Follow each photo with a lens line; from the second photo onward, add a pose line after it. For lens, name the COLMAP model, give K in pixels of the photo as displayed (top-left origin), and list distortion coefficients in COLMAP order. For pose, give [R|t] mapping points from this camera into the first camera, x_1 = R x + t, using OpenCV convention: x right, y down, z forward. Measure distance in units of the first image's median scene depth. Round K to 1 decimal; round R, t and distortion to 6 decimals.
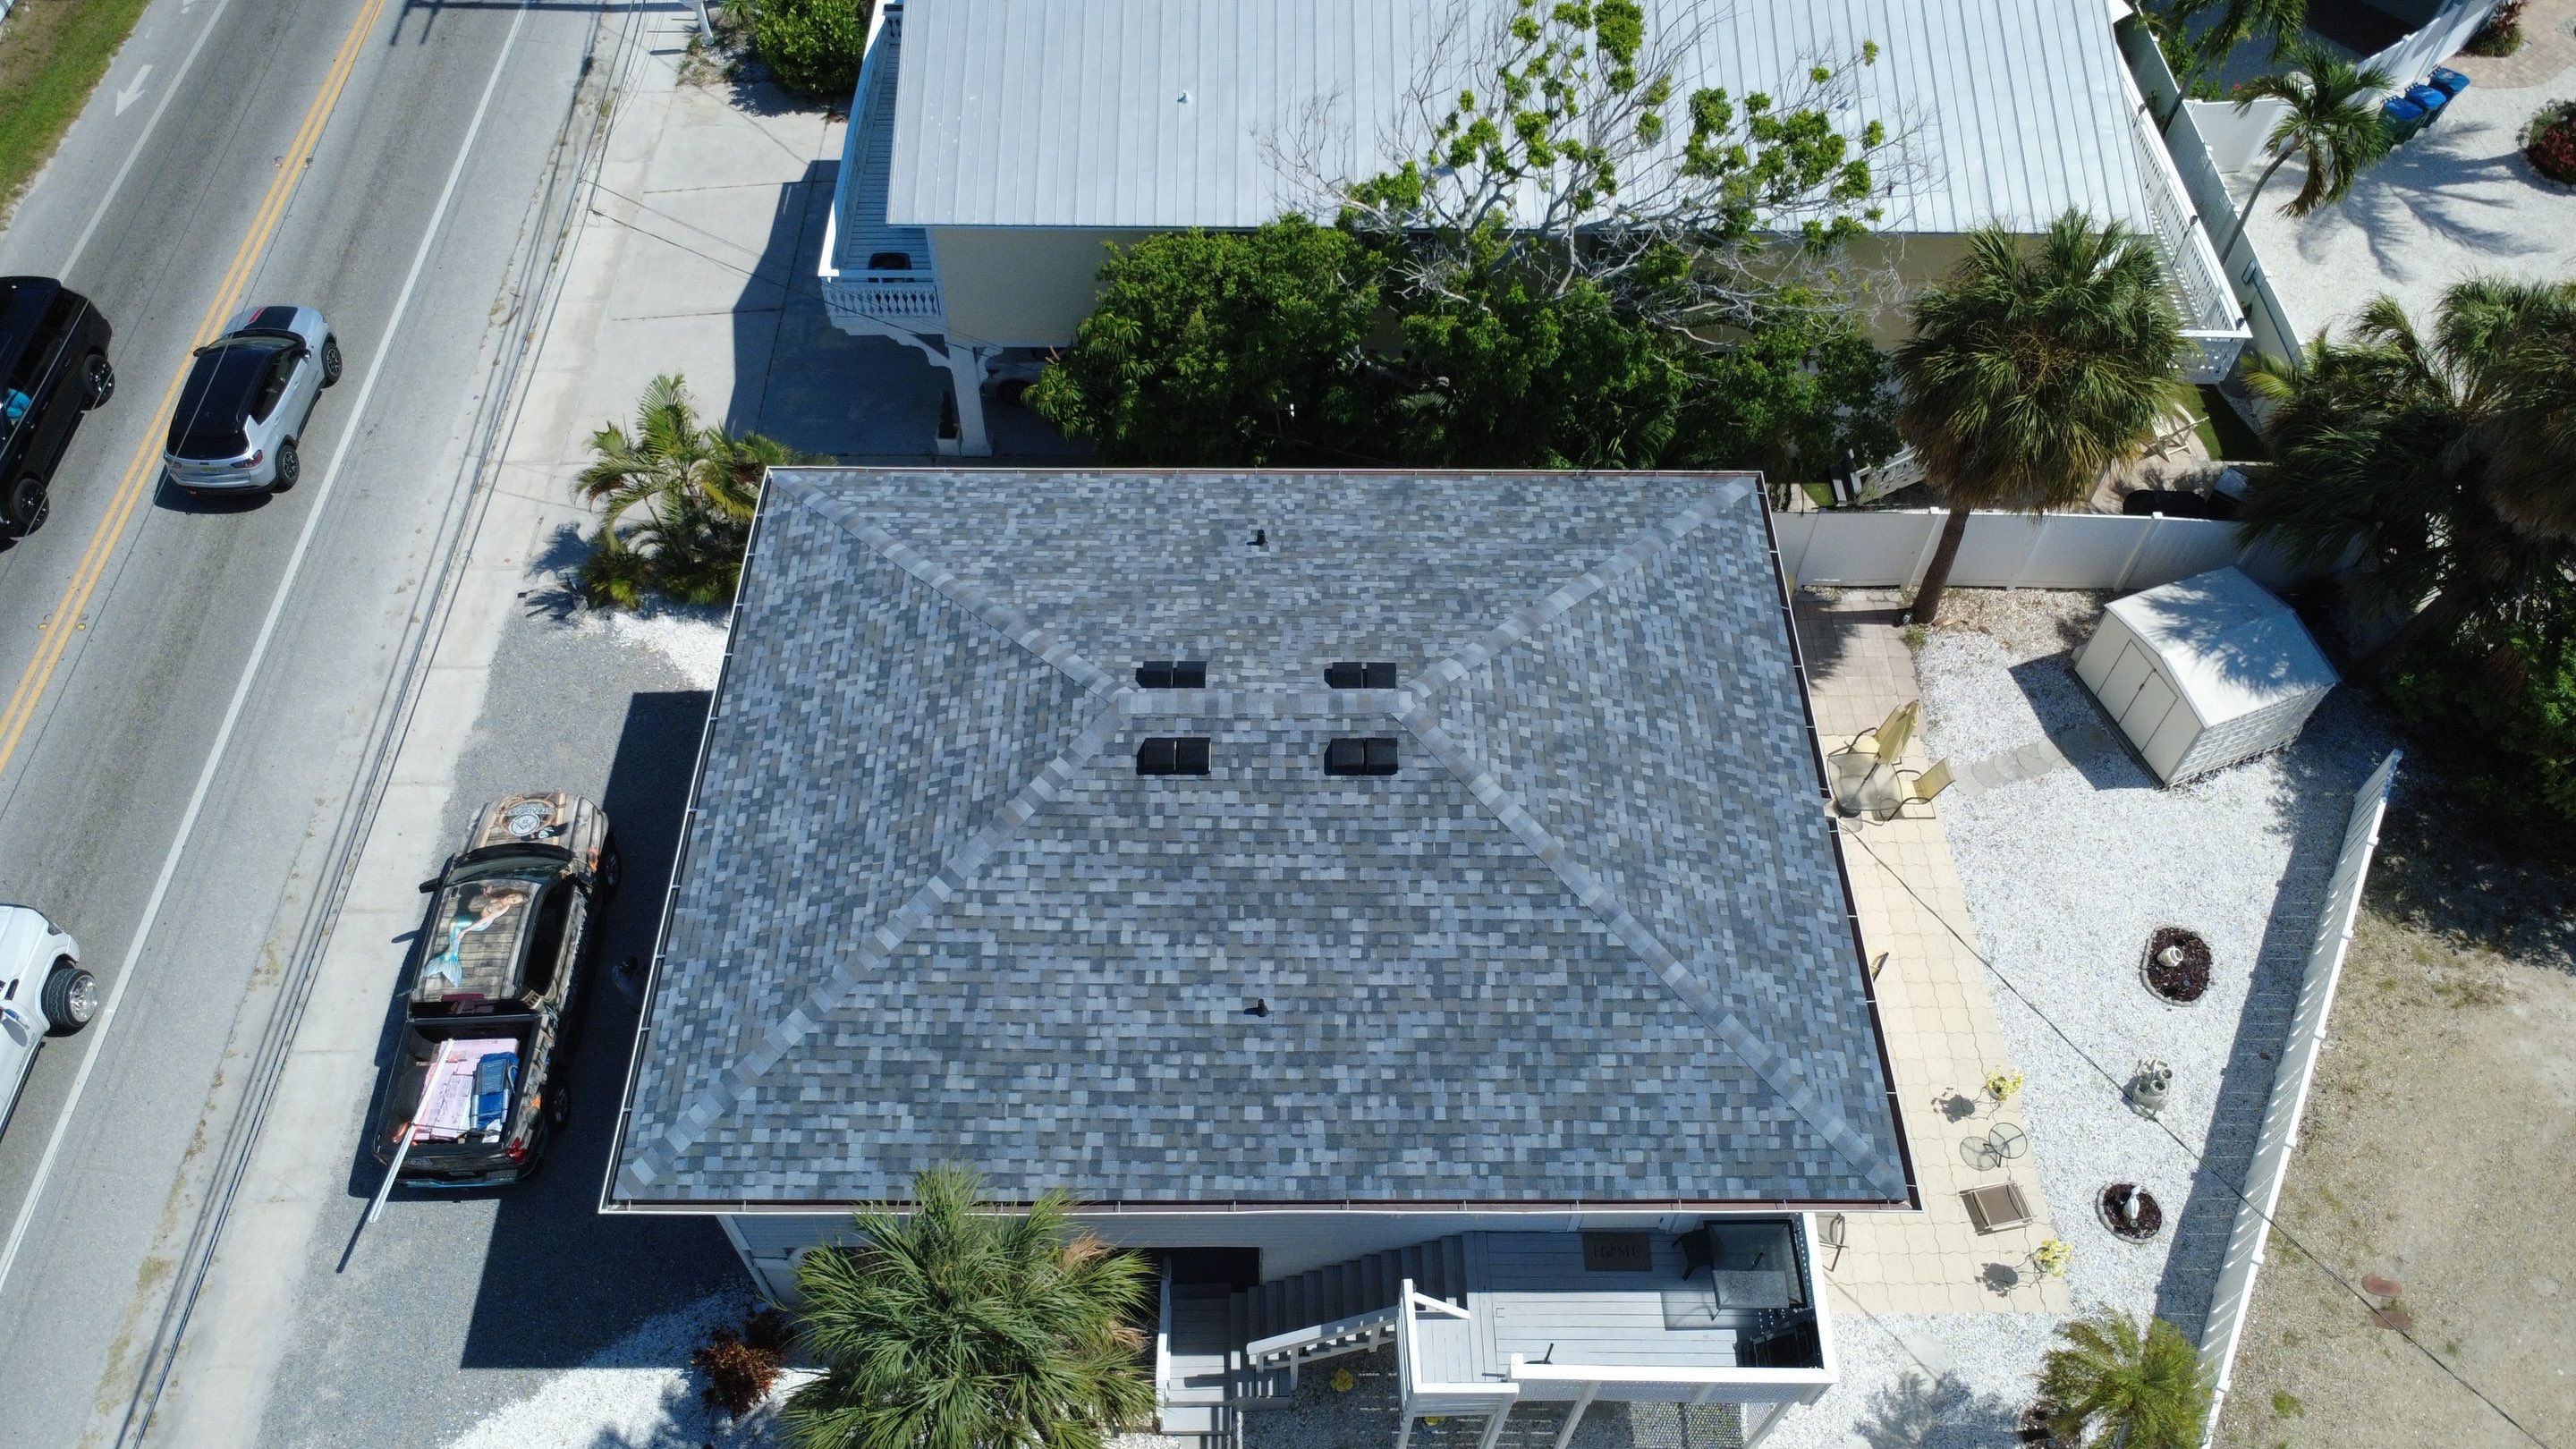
lens RADIAL K [[1882.5, 0, 1285.0], [0, 1882.5, 721.0], [0, 0, 1]] dist [-0.002668, 0.004508]
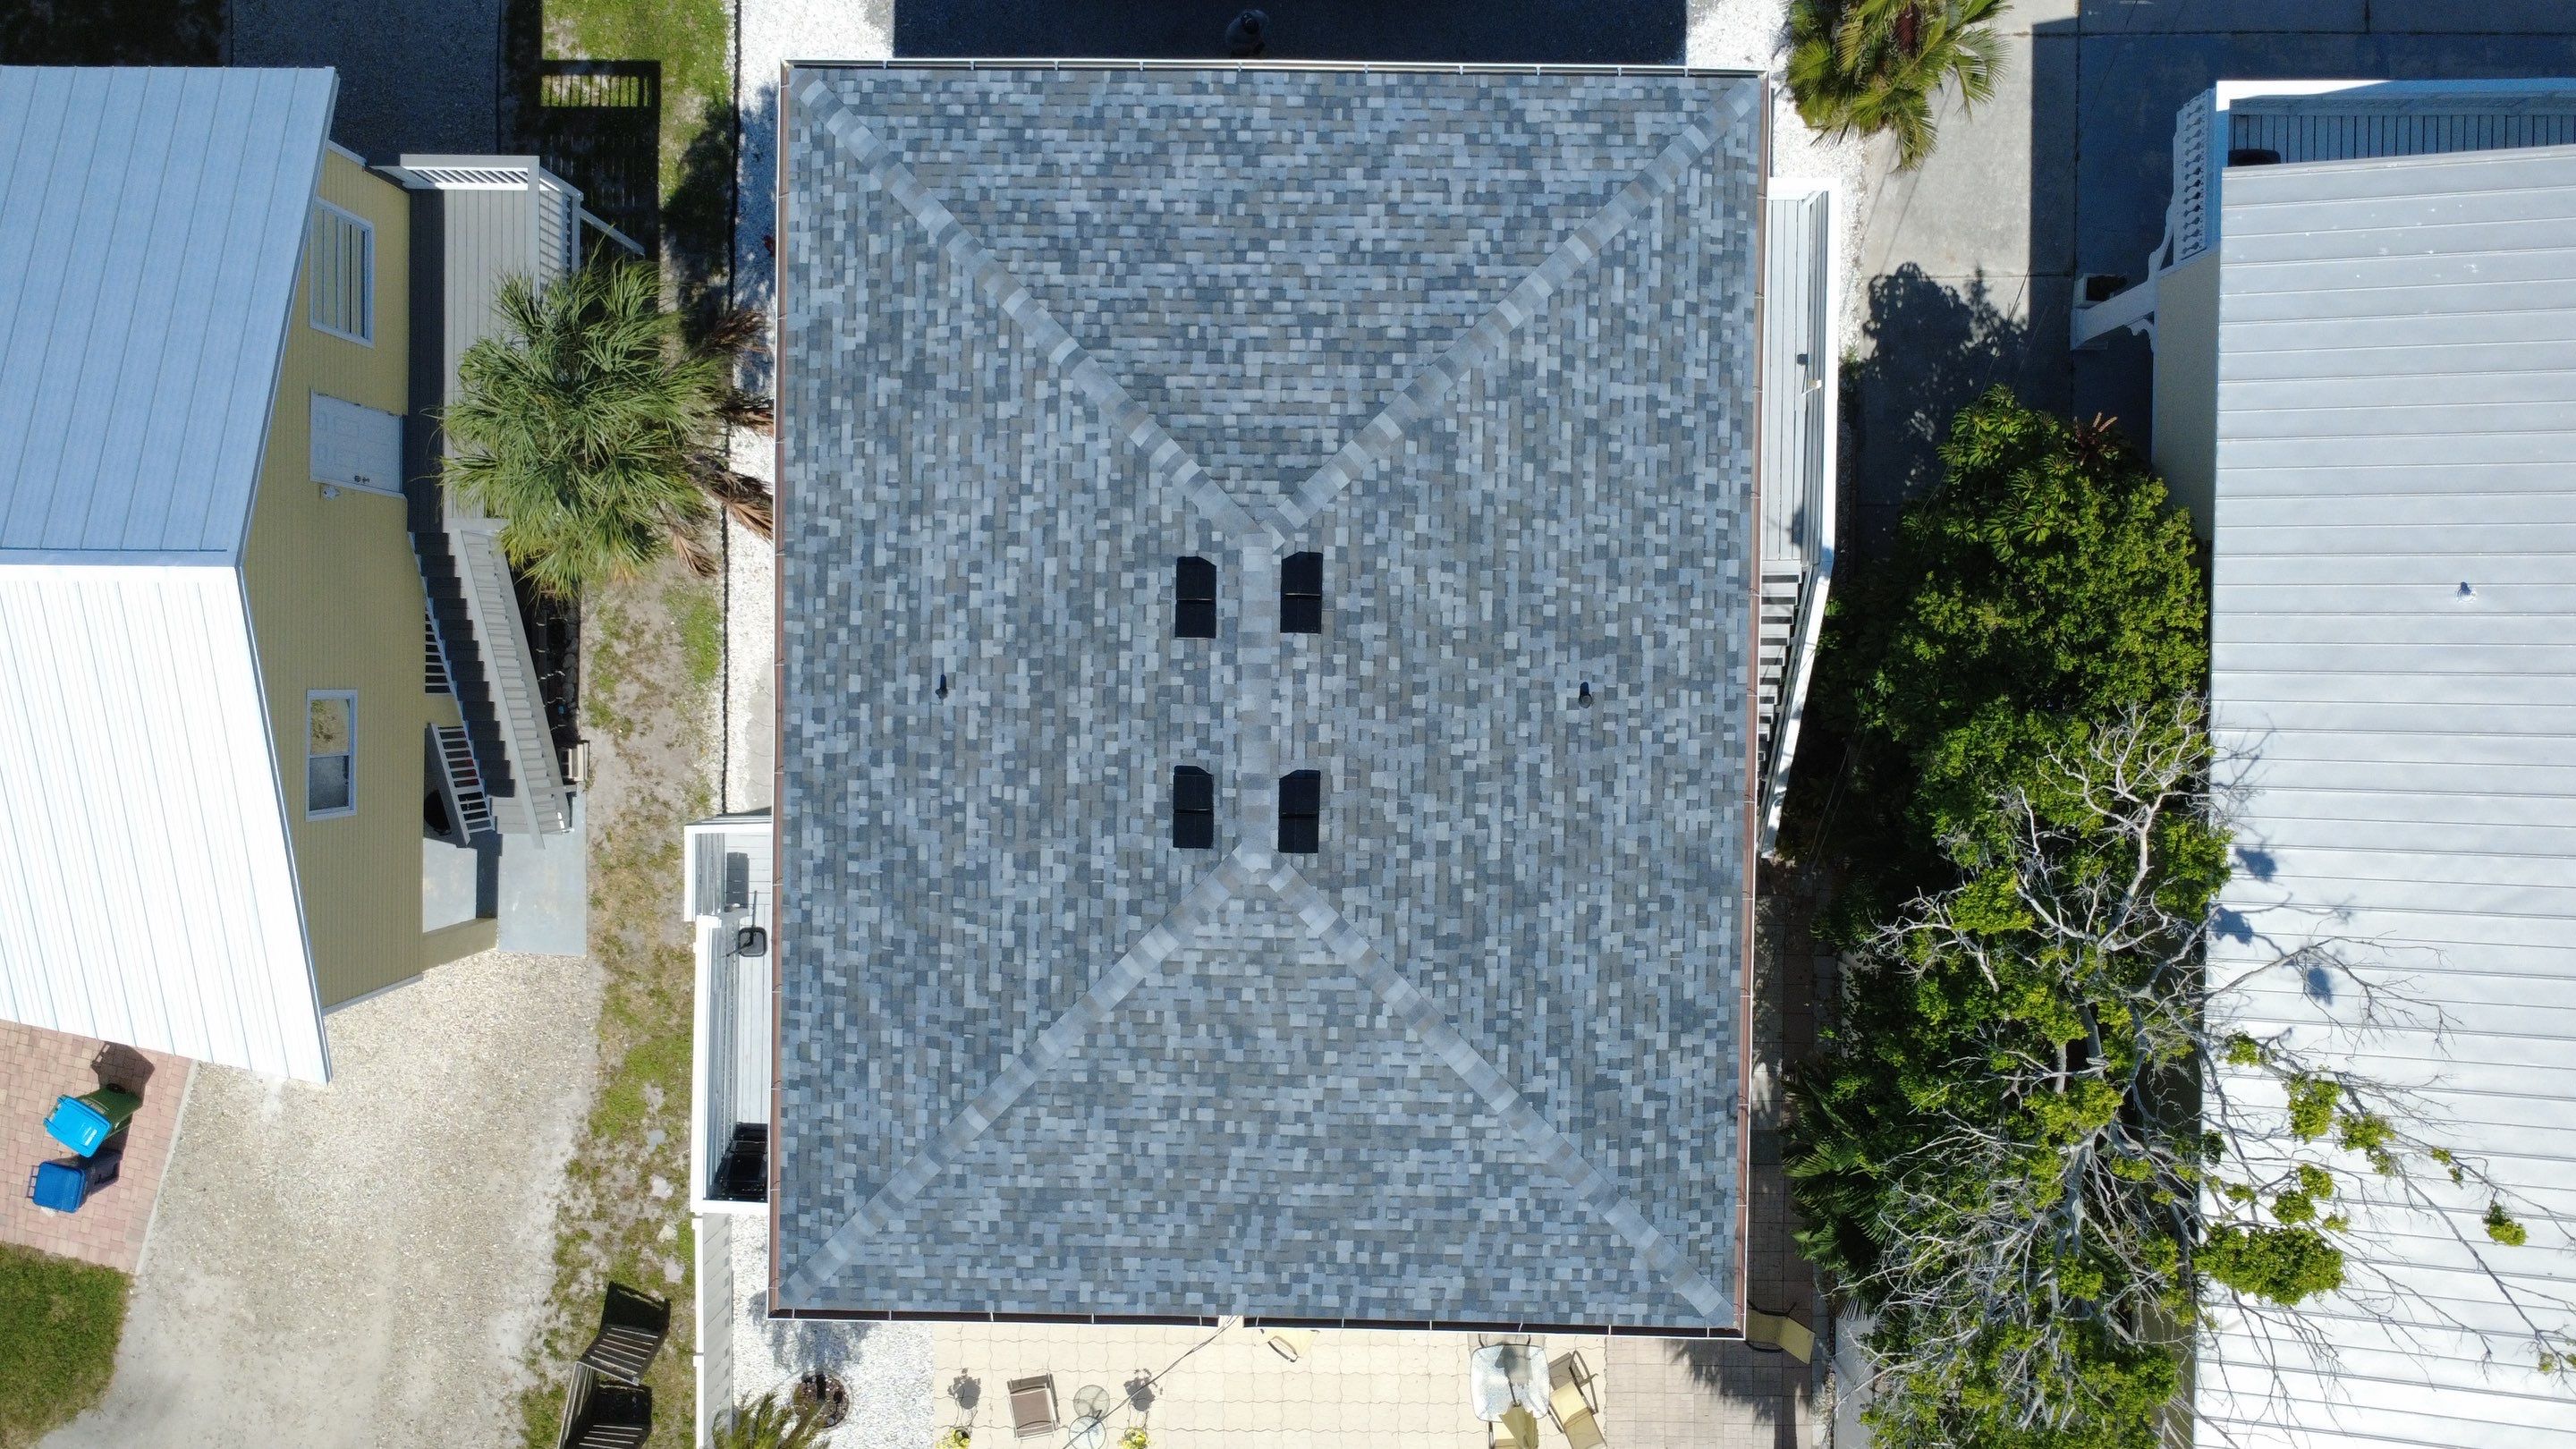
lens RADIAL K [[1882.5, 0, 1283.6], [0, 1882.5, 720.5], [0, 0, 1]] dist [-0.002668, 0.004508]
pose [[-0.019834, 0.999782, 0.006455, -0.006745], [-0.789177, -0.019620, 0.613852, -0.513097], [0.613845, 0.007081, 0.789395, 0.291430]]
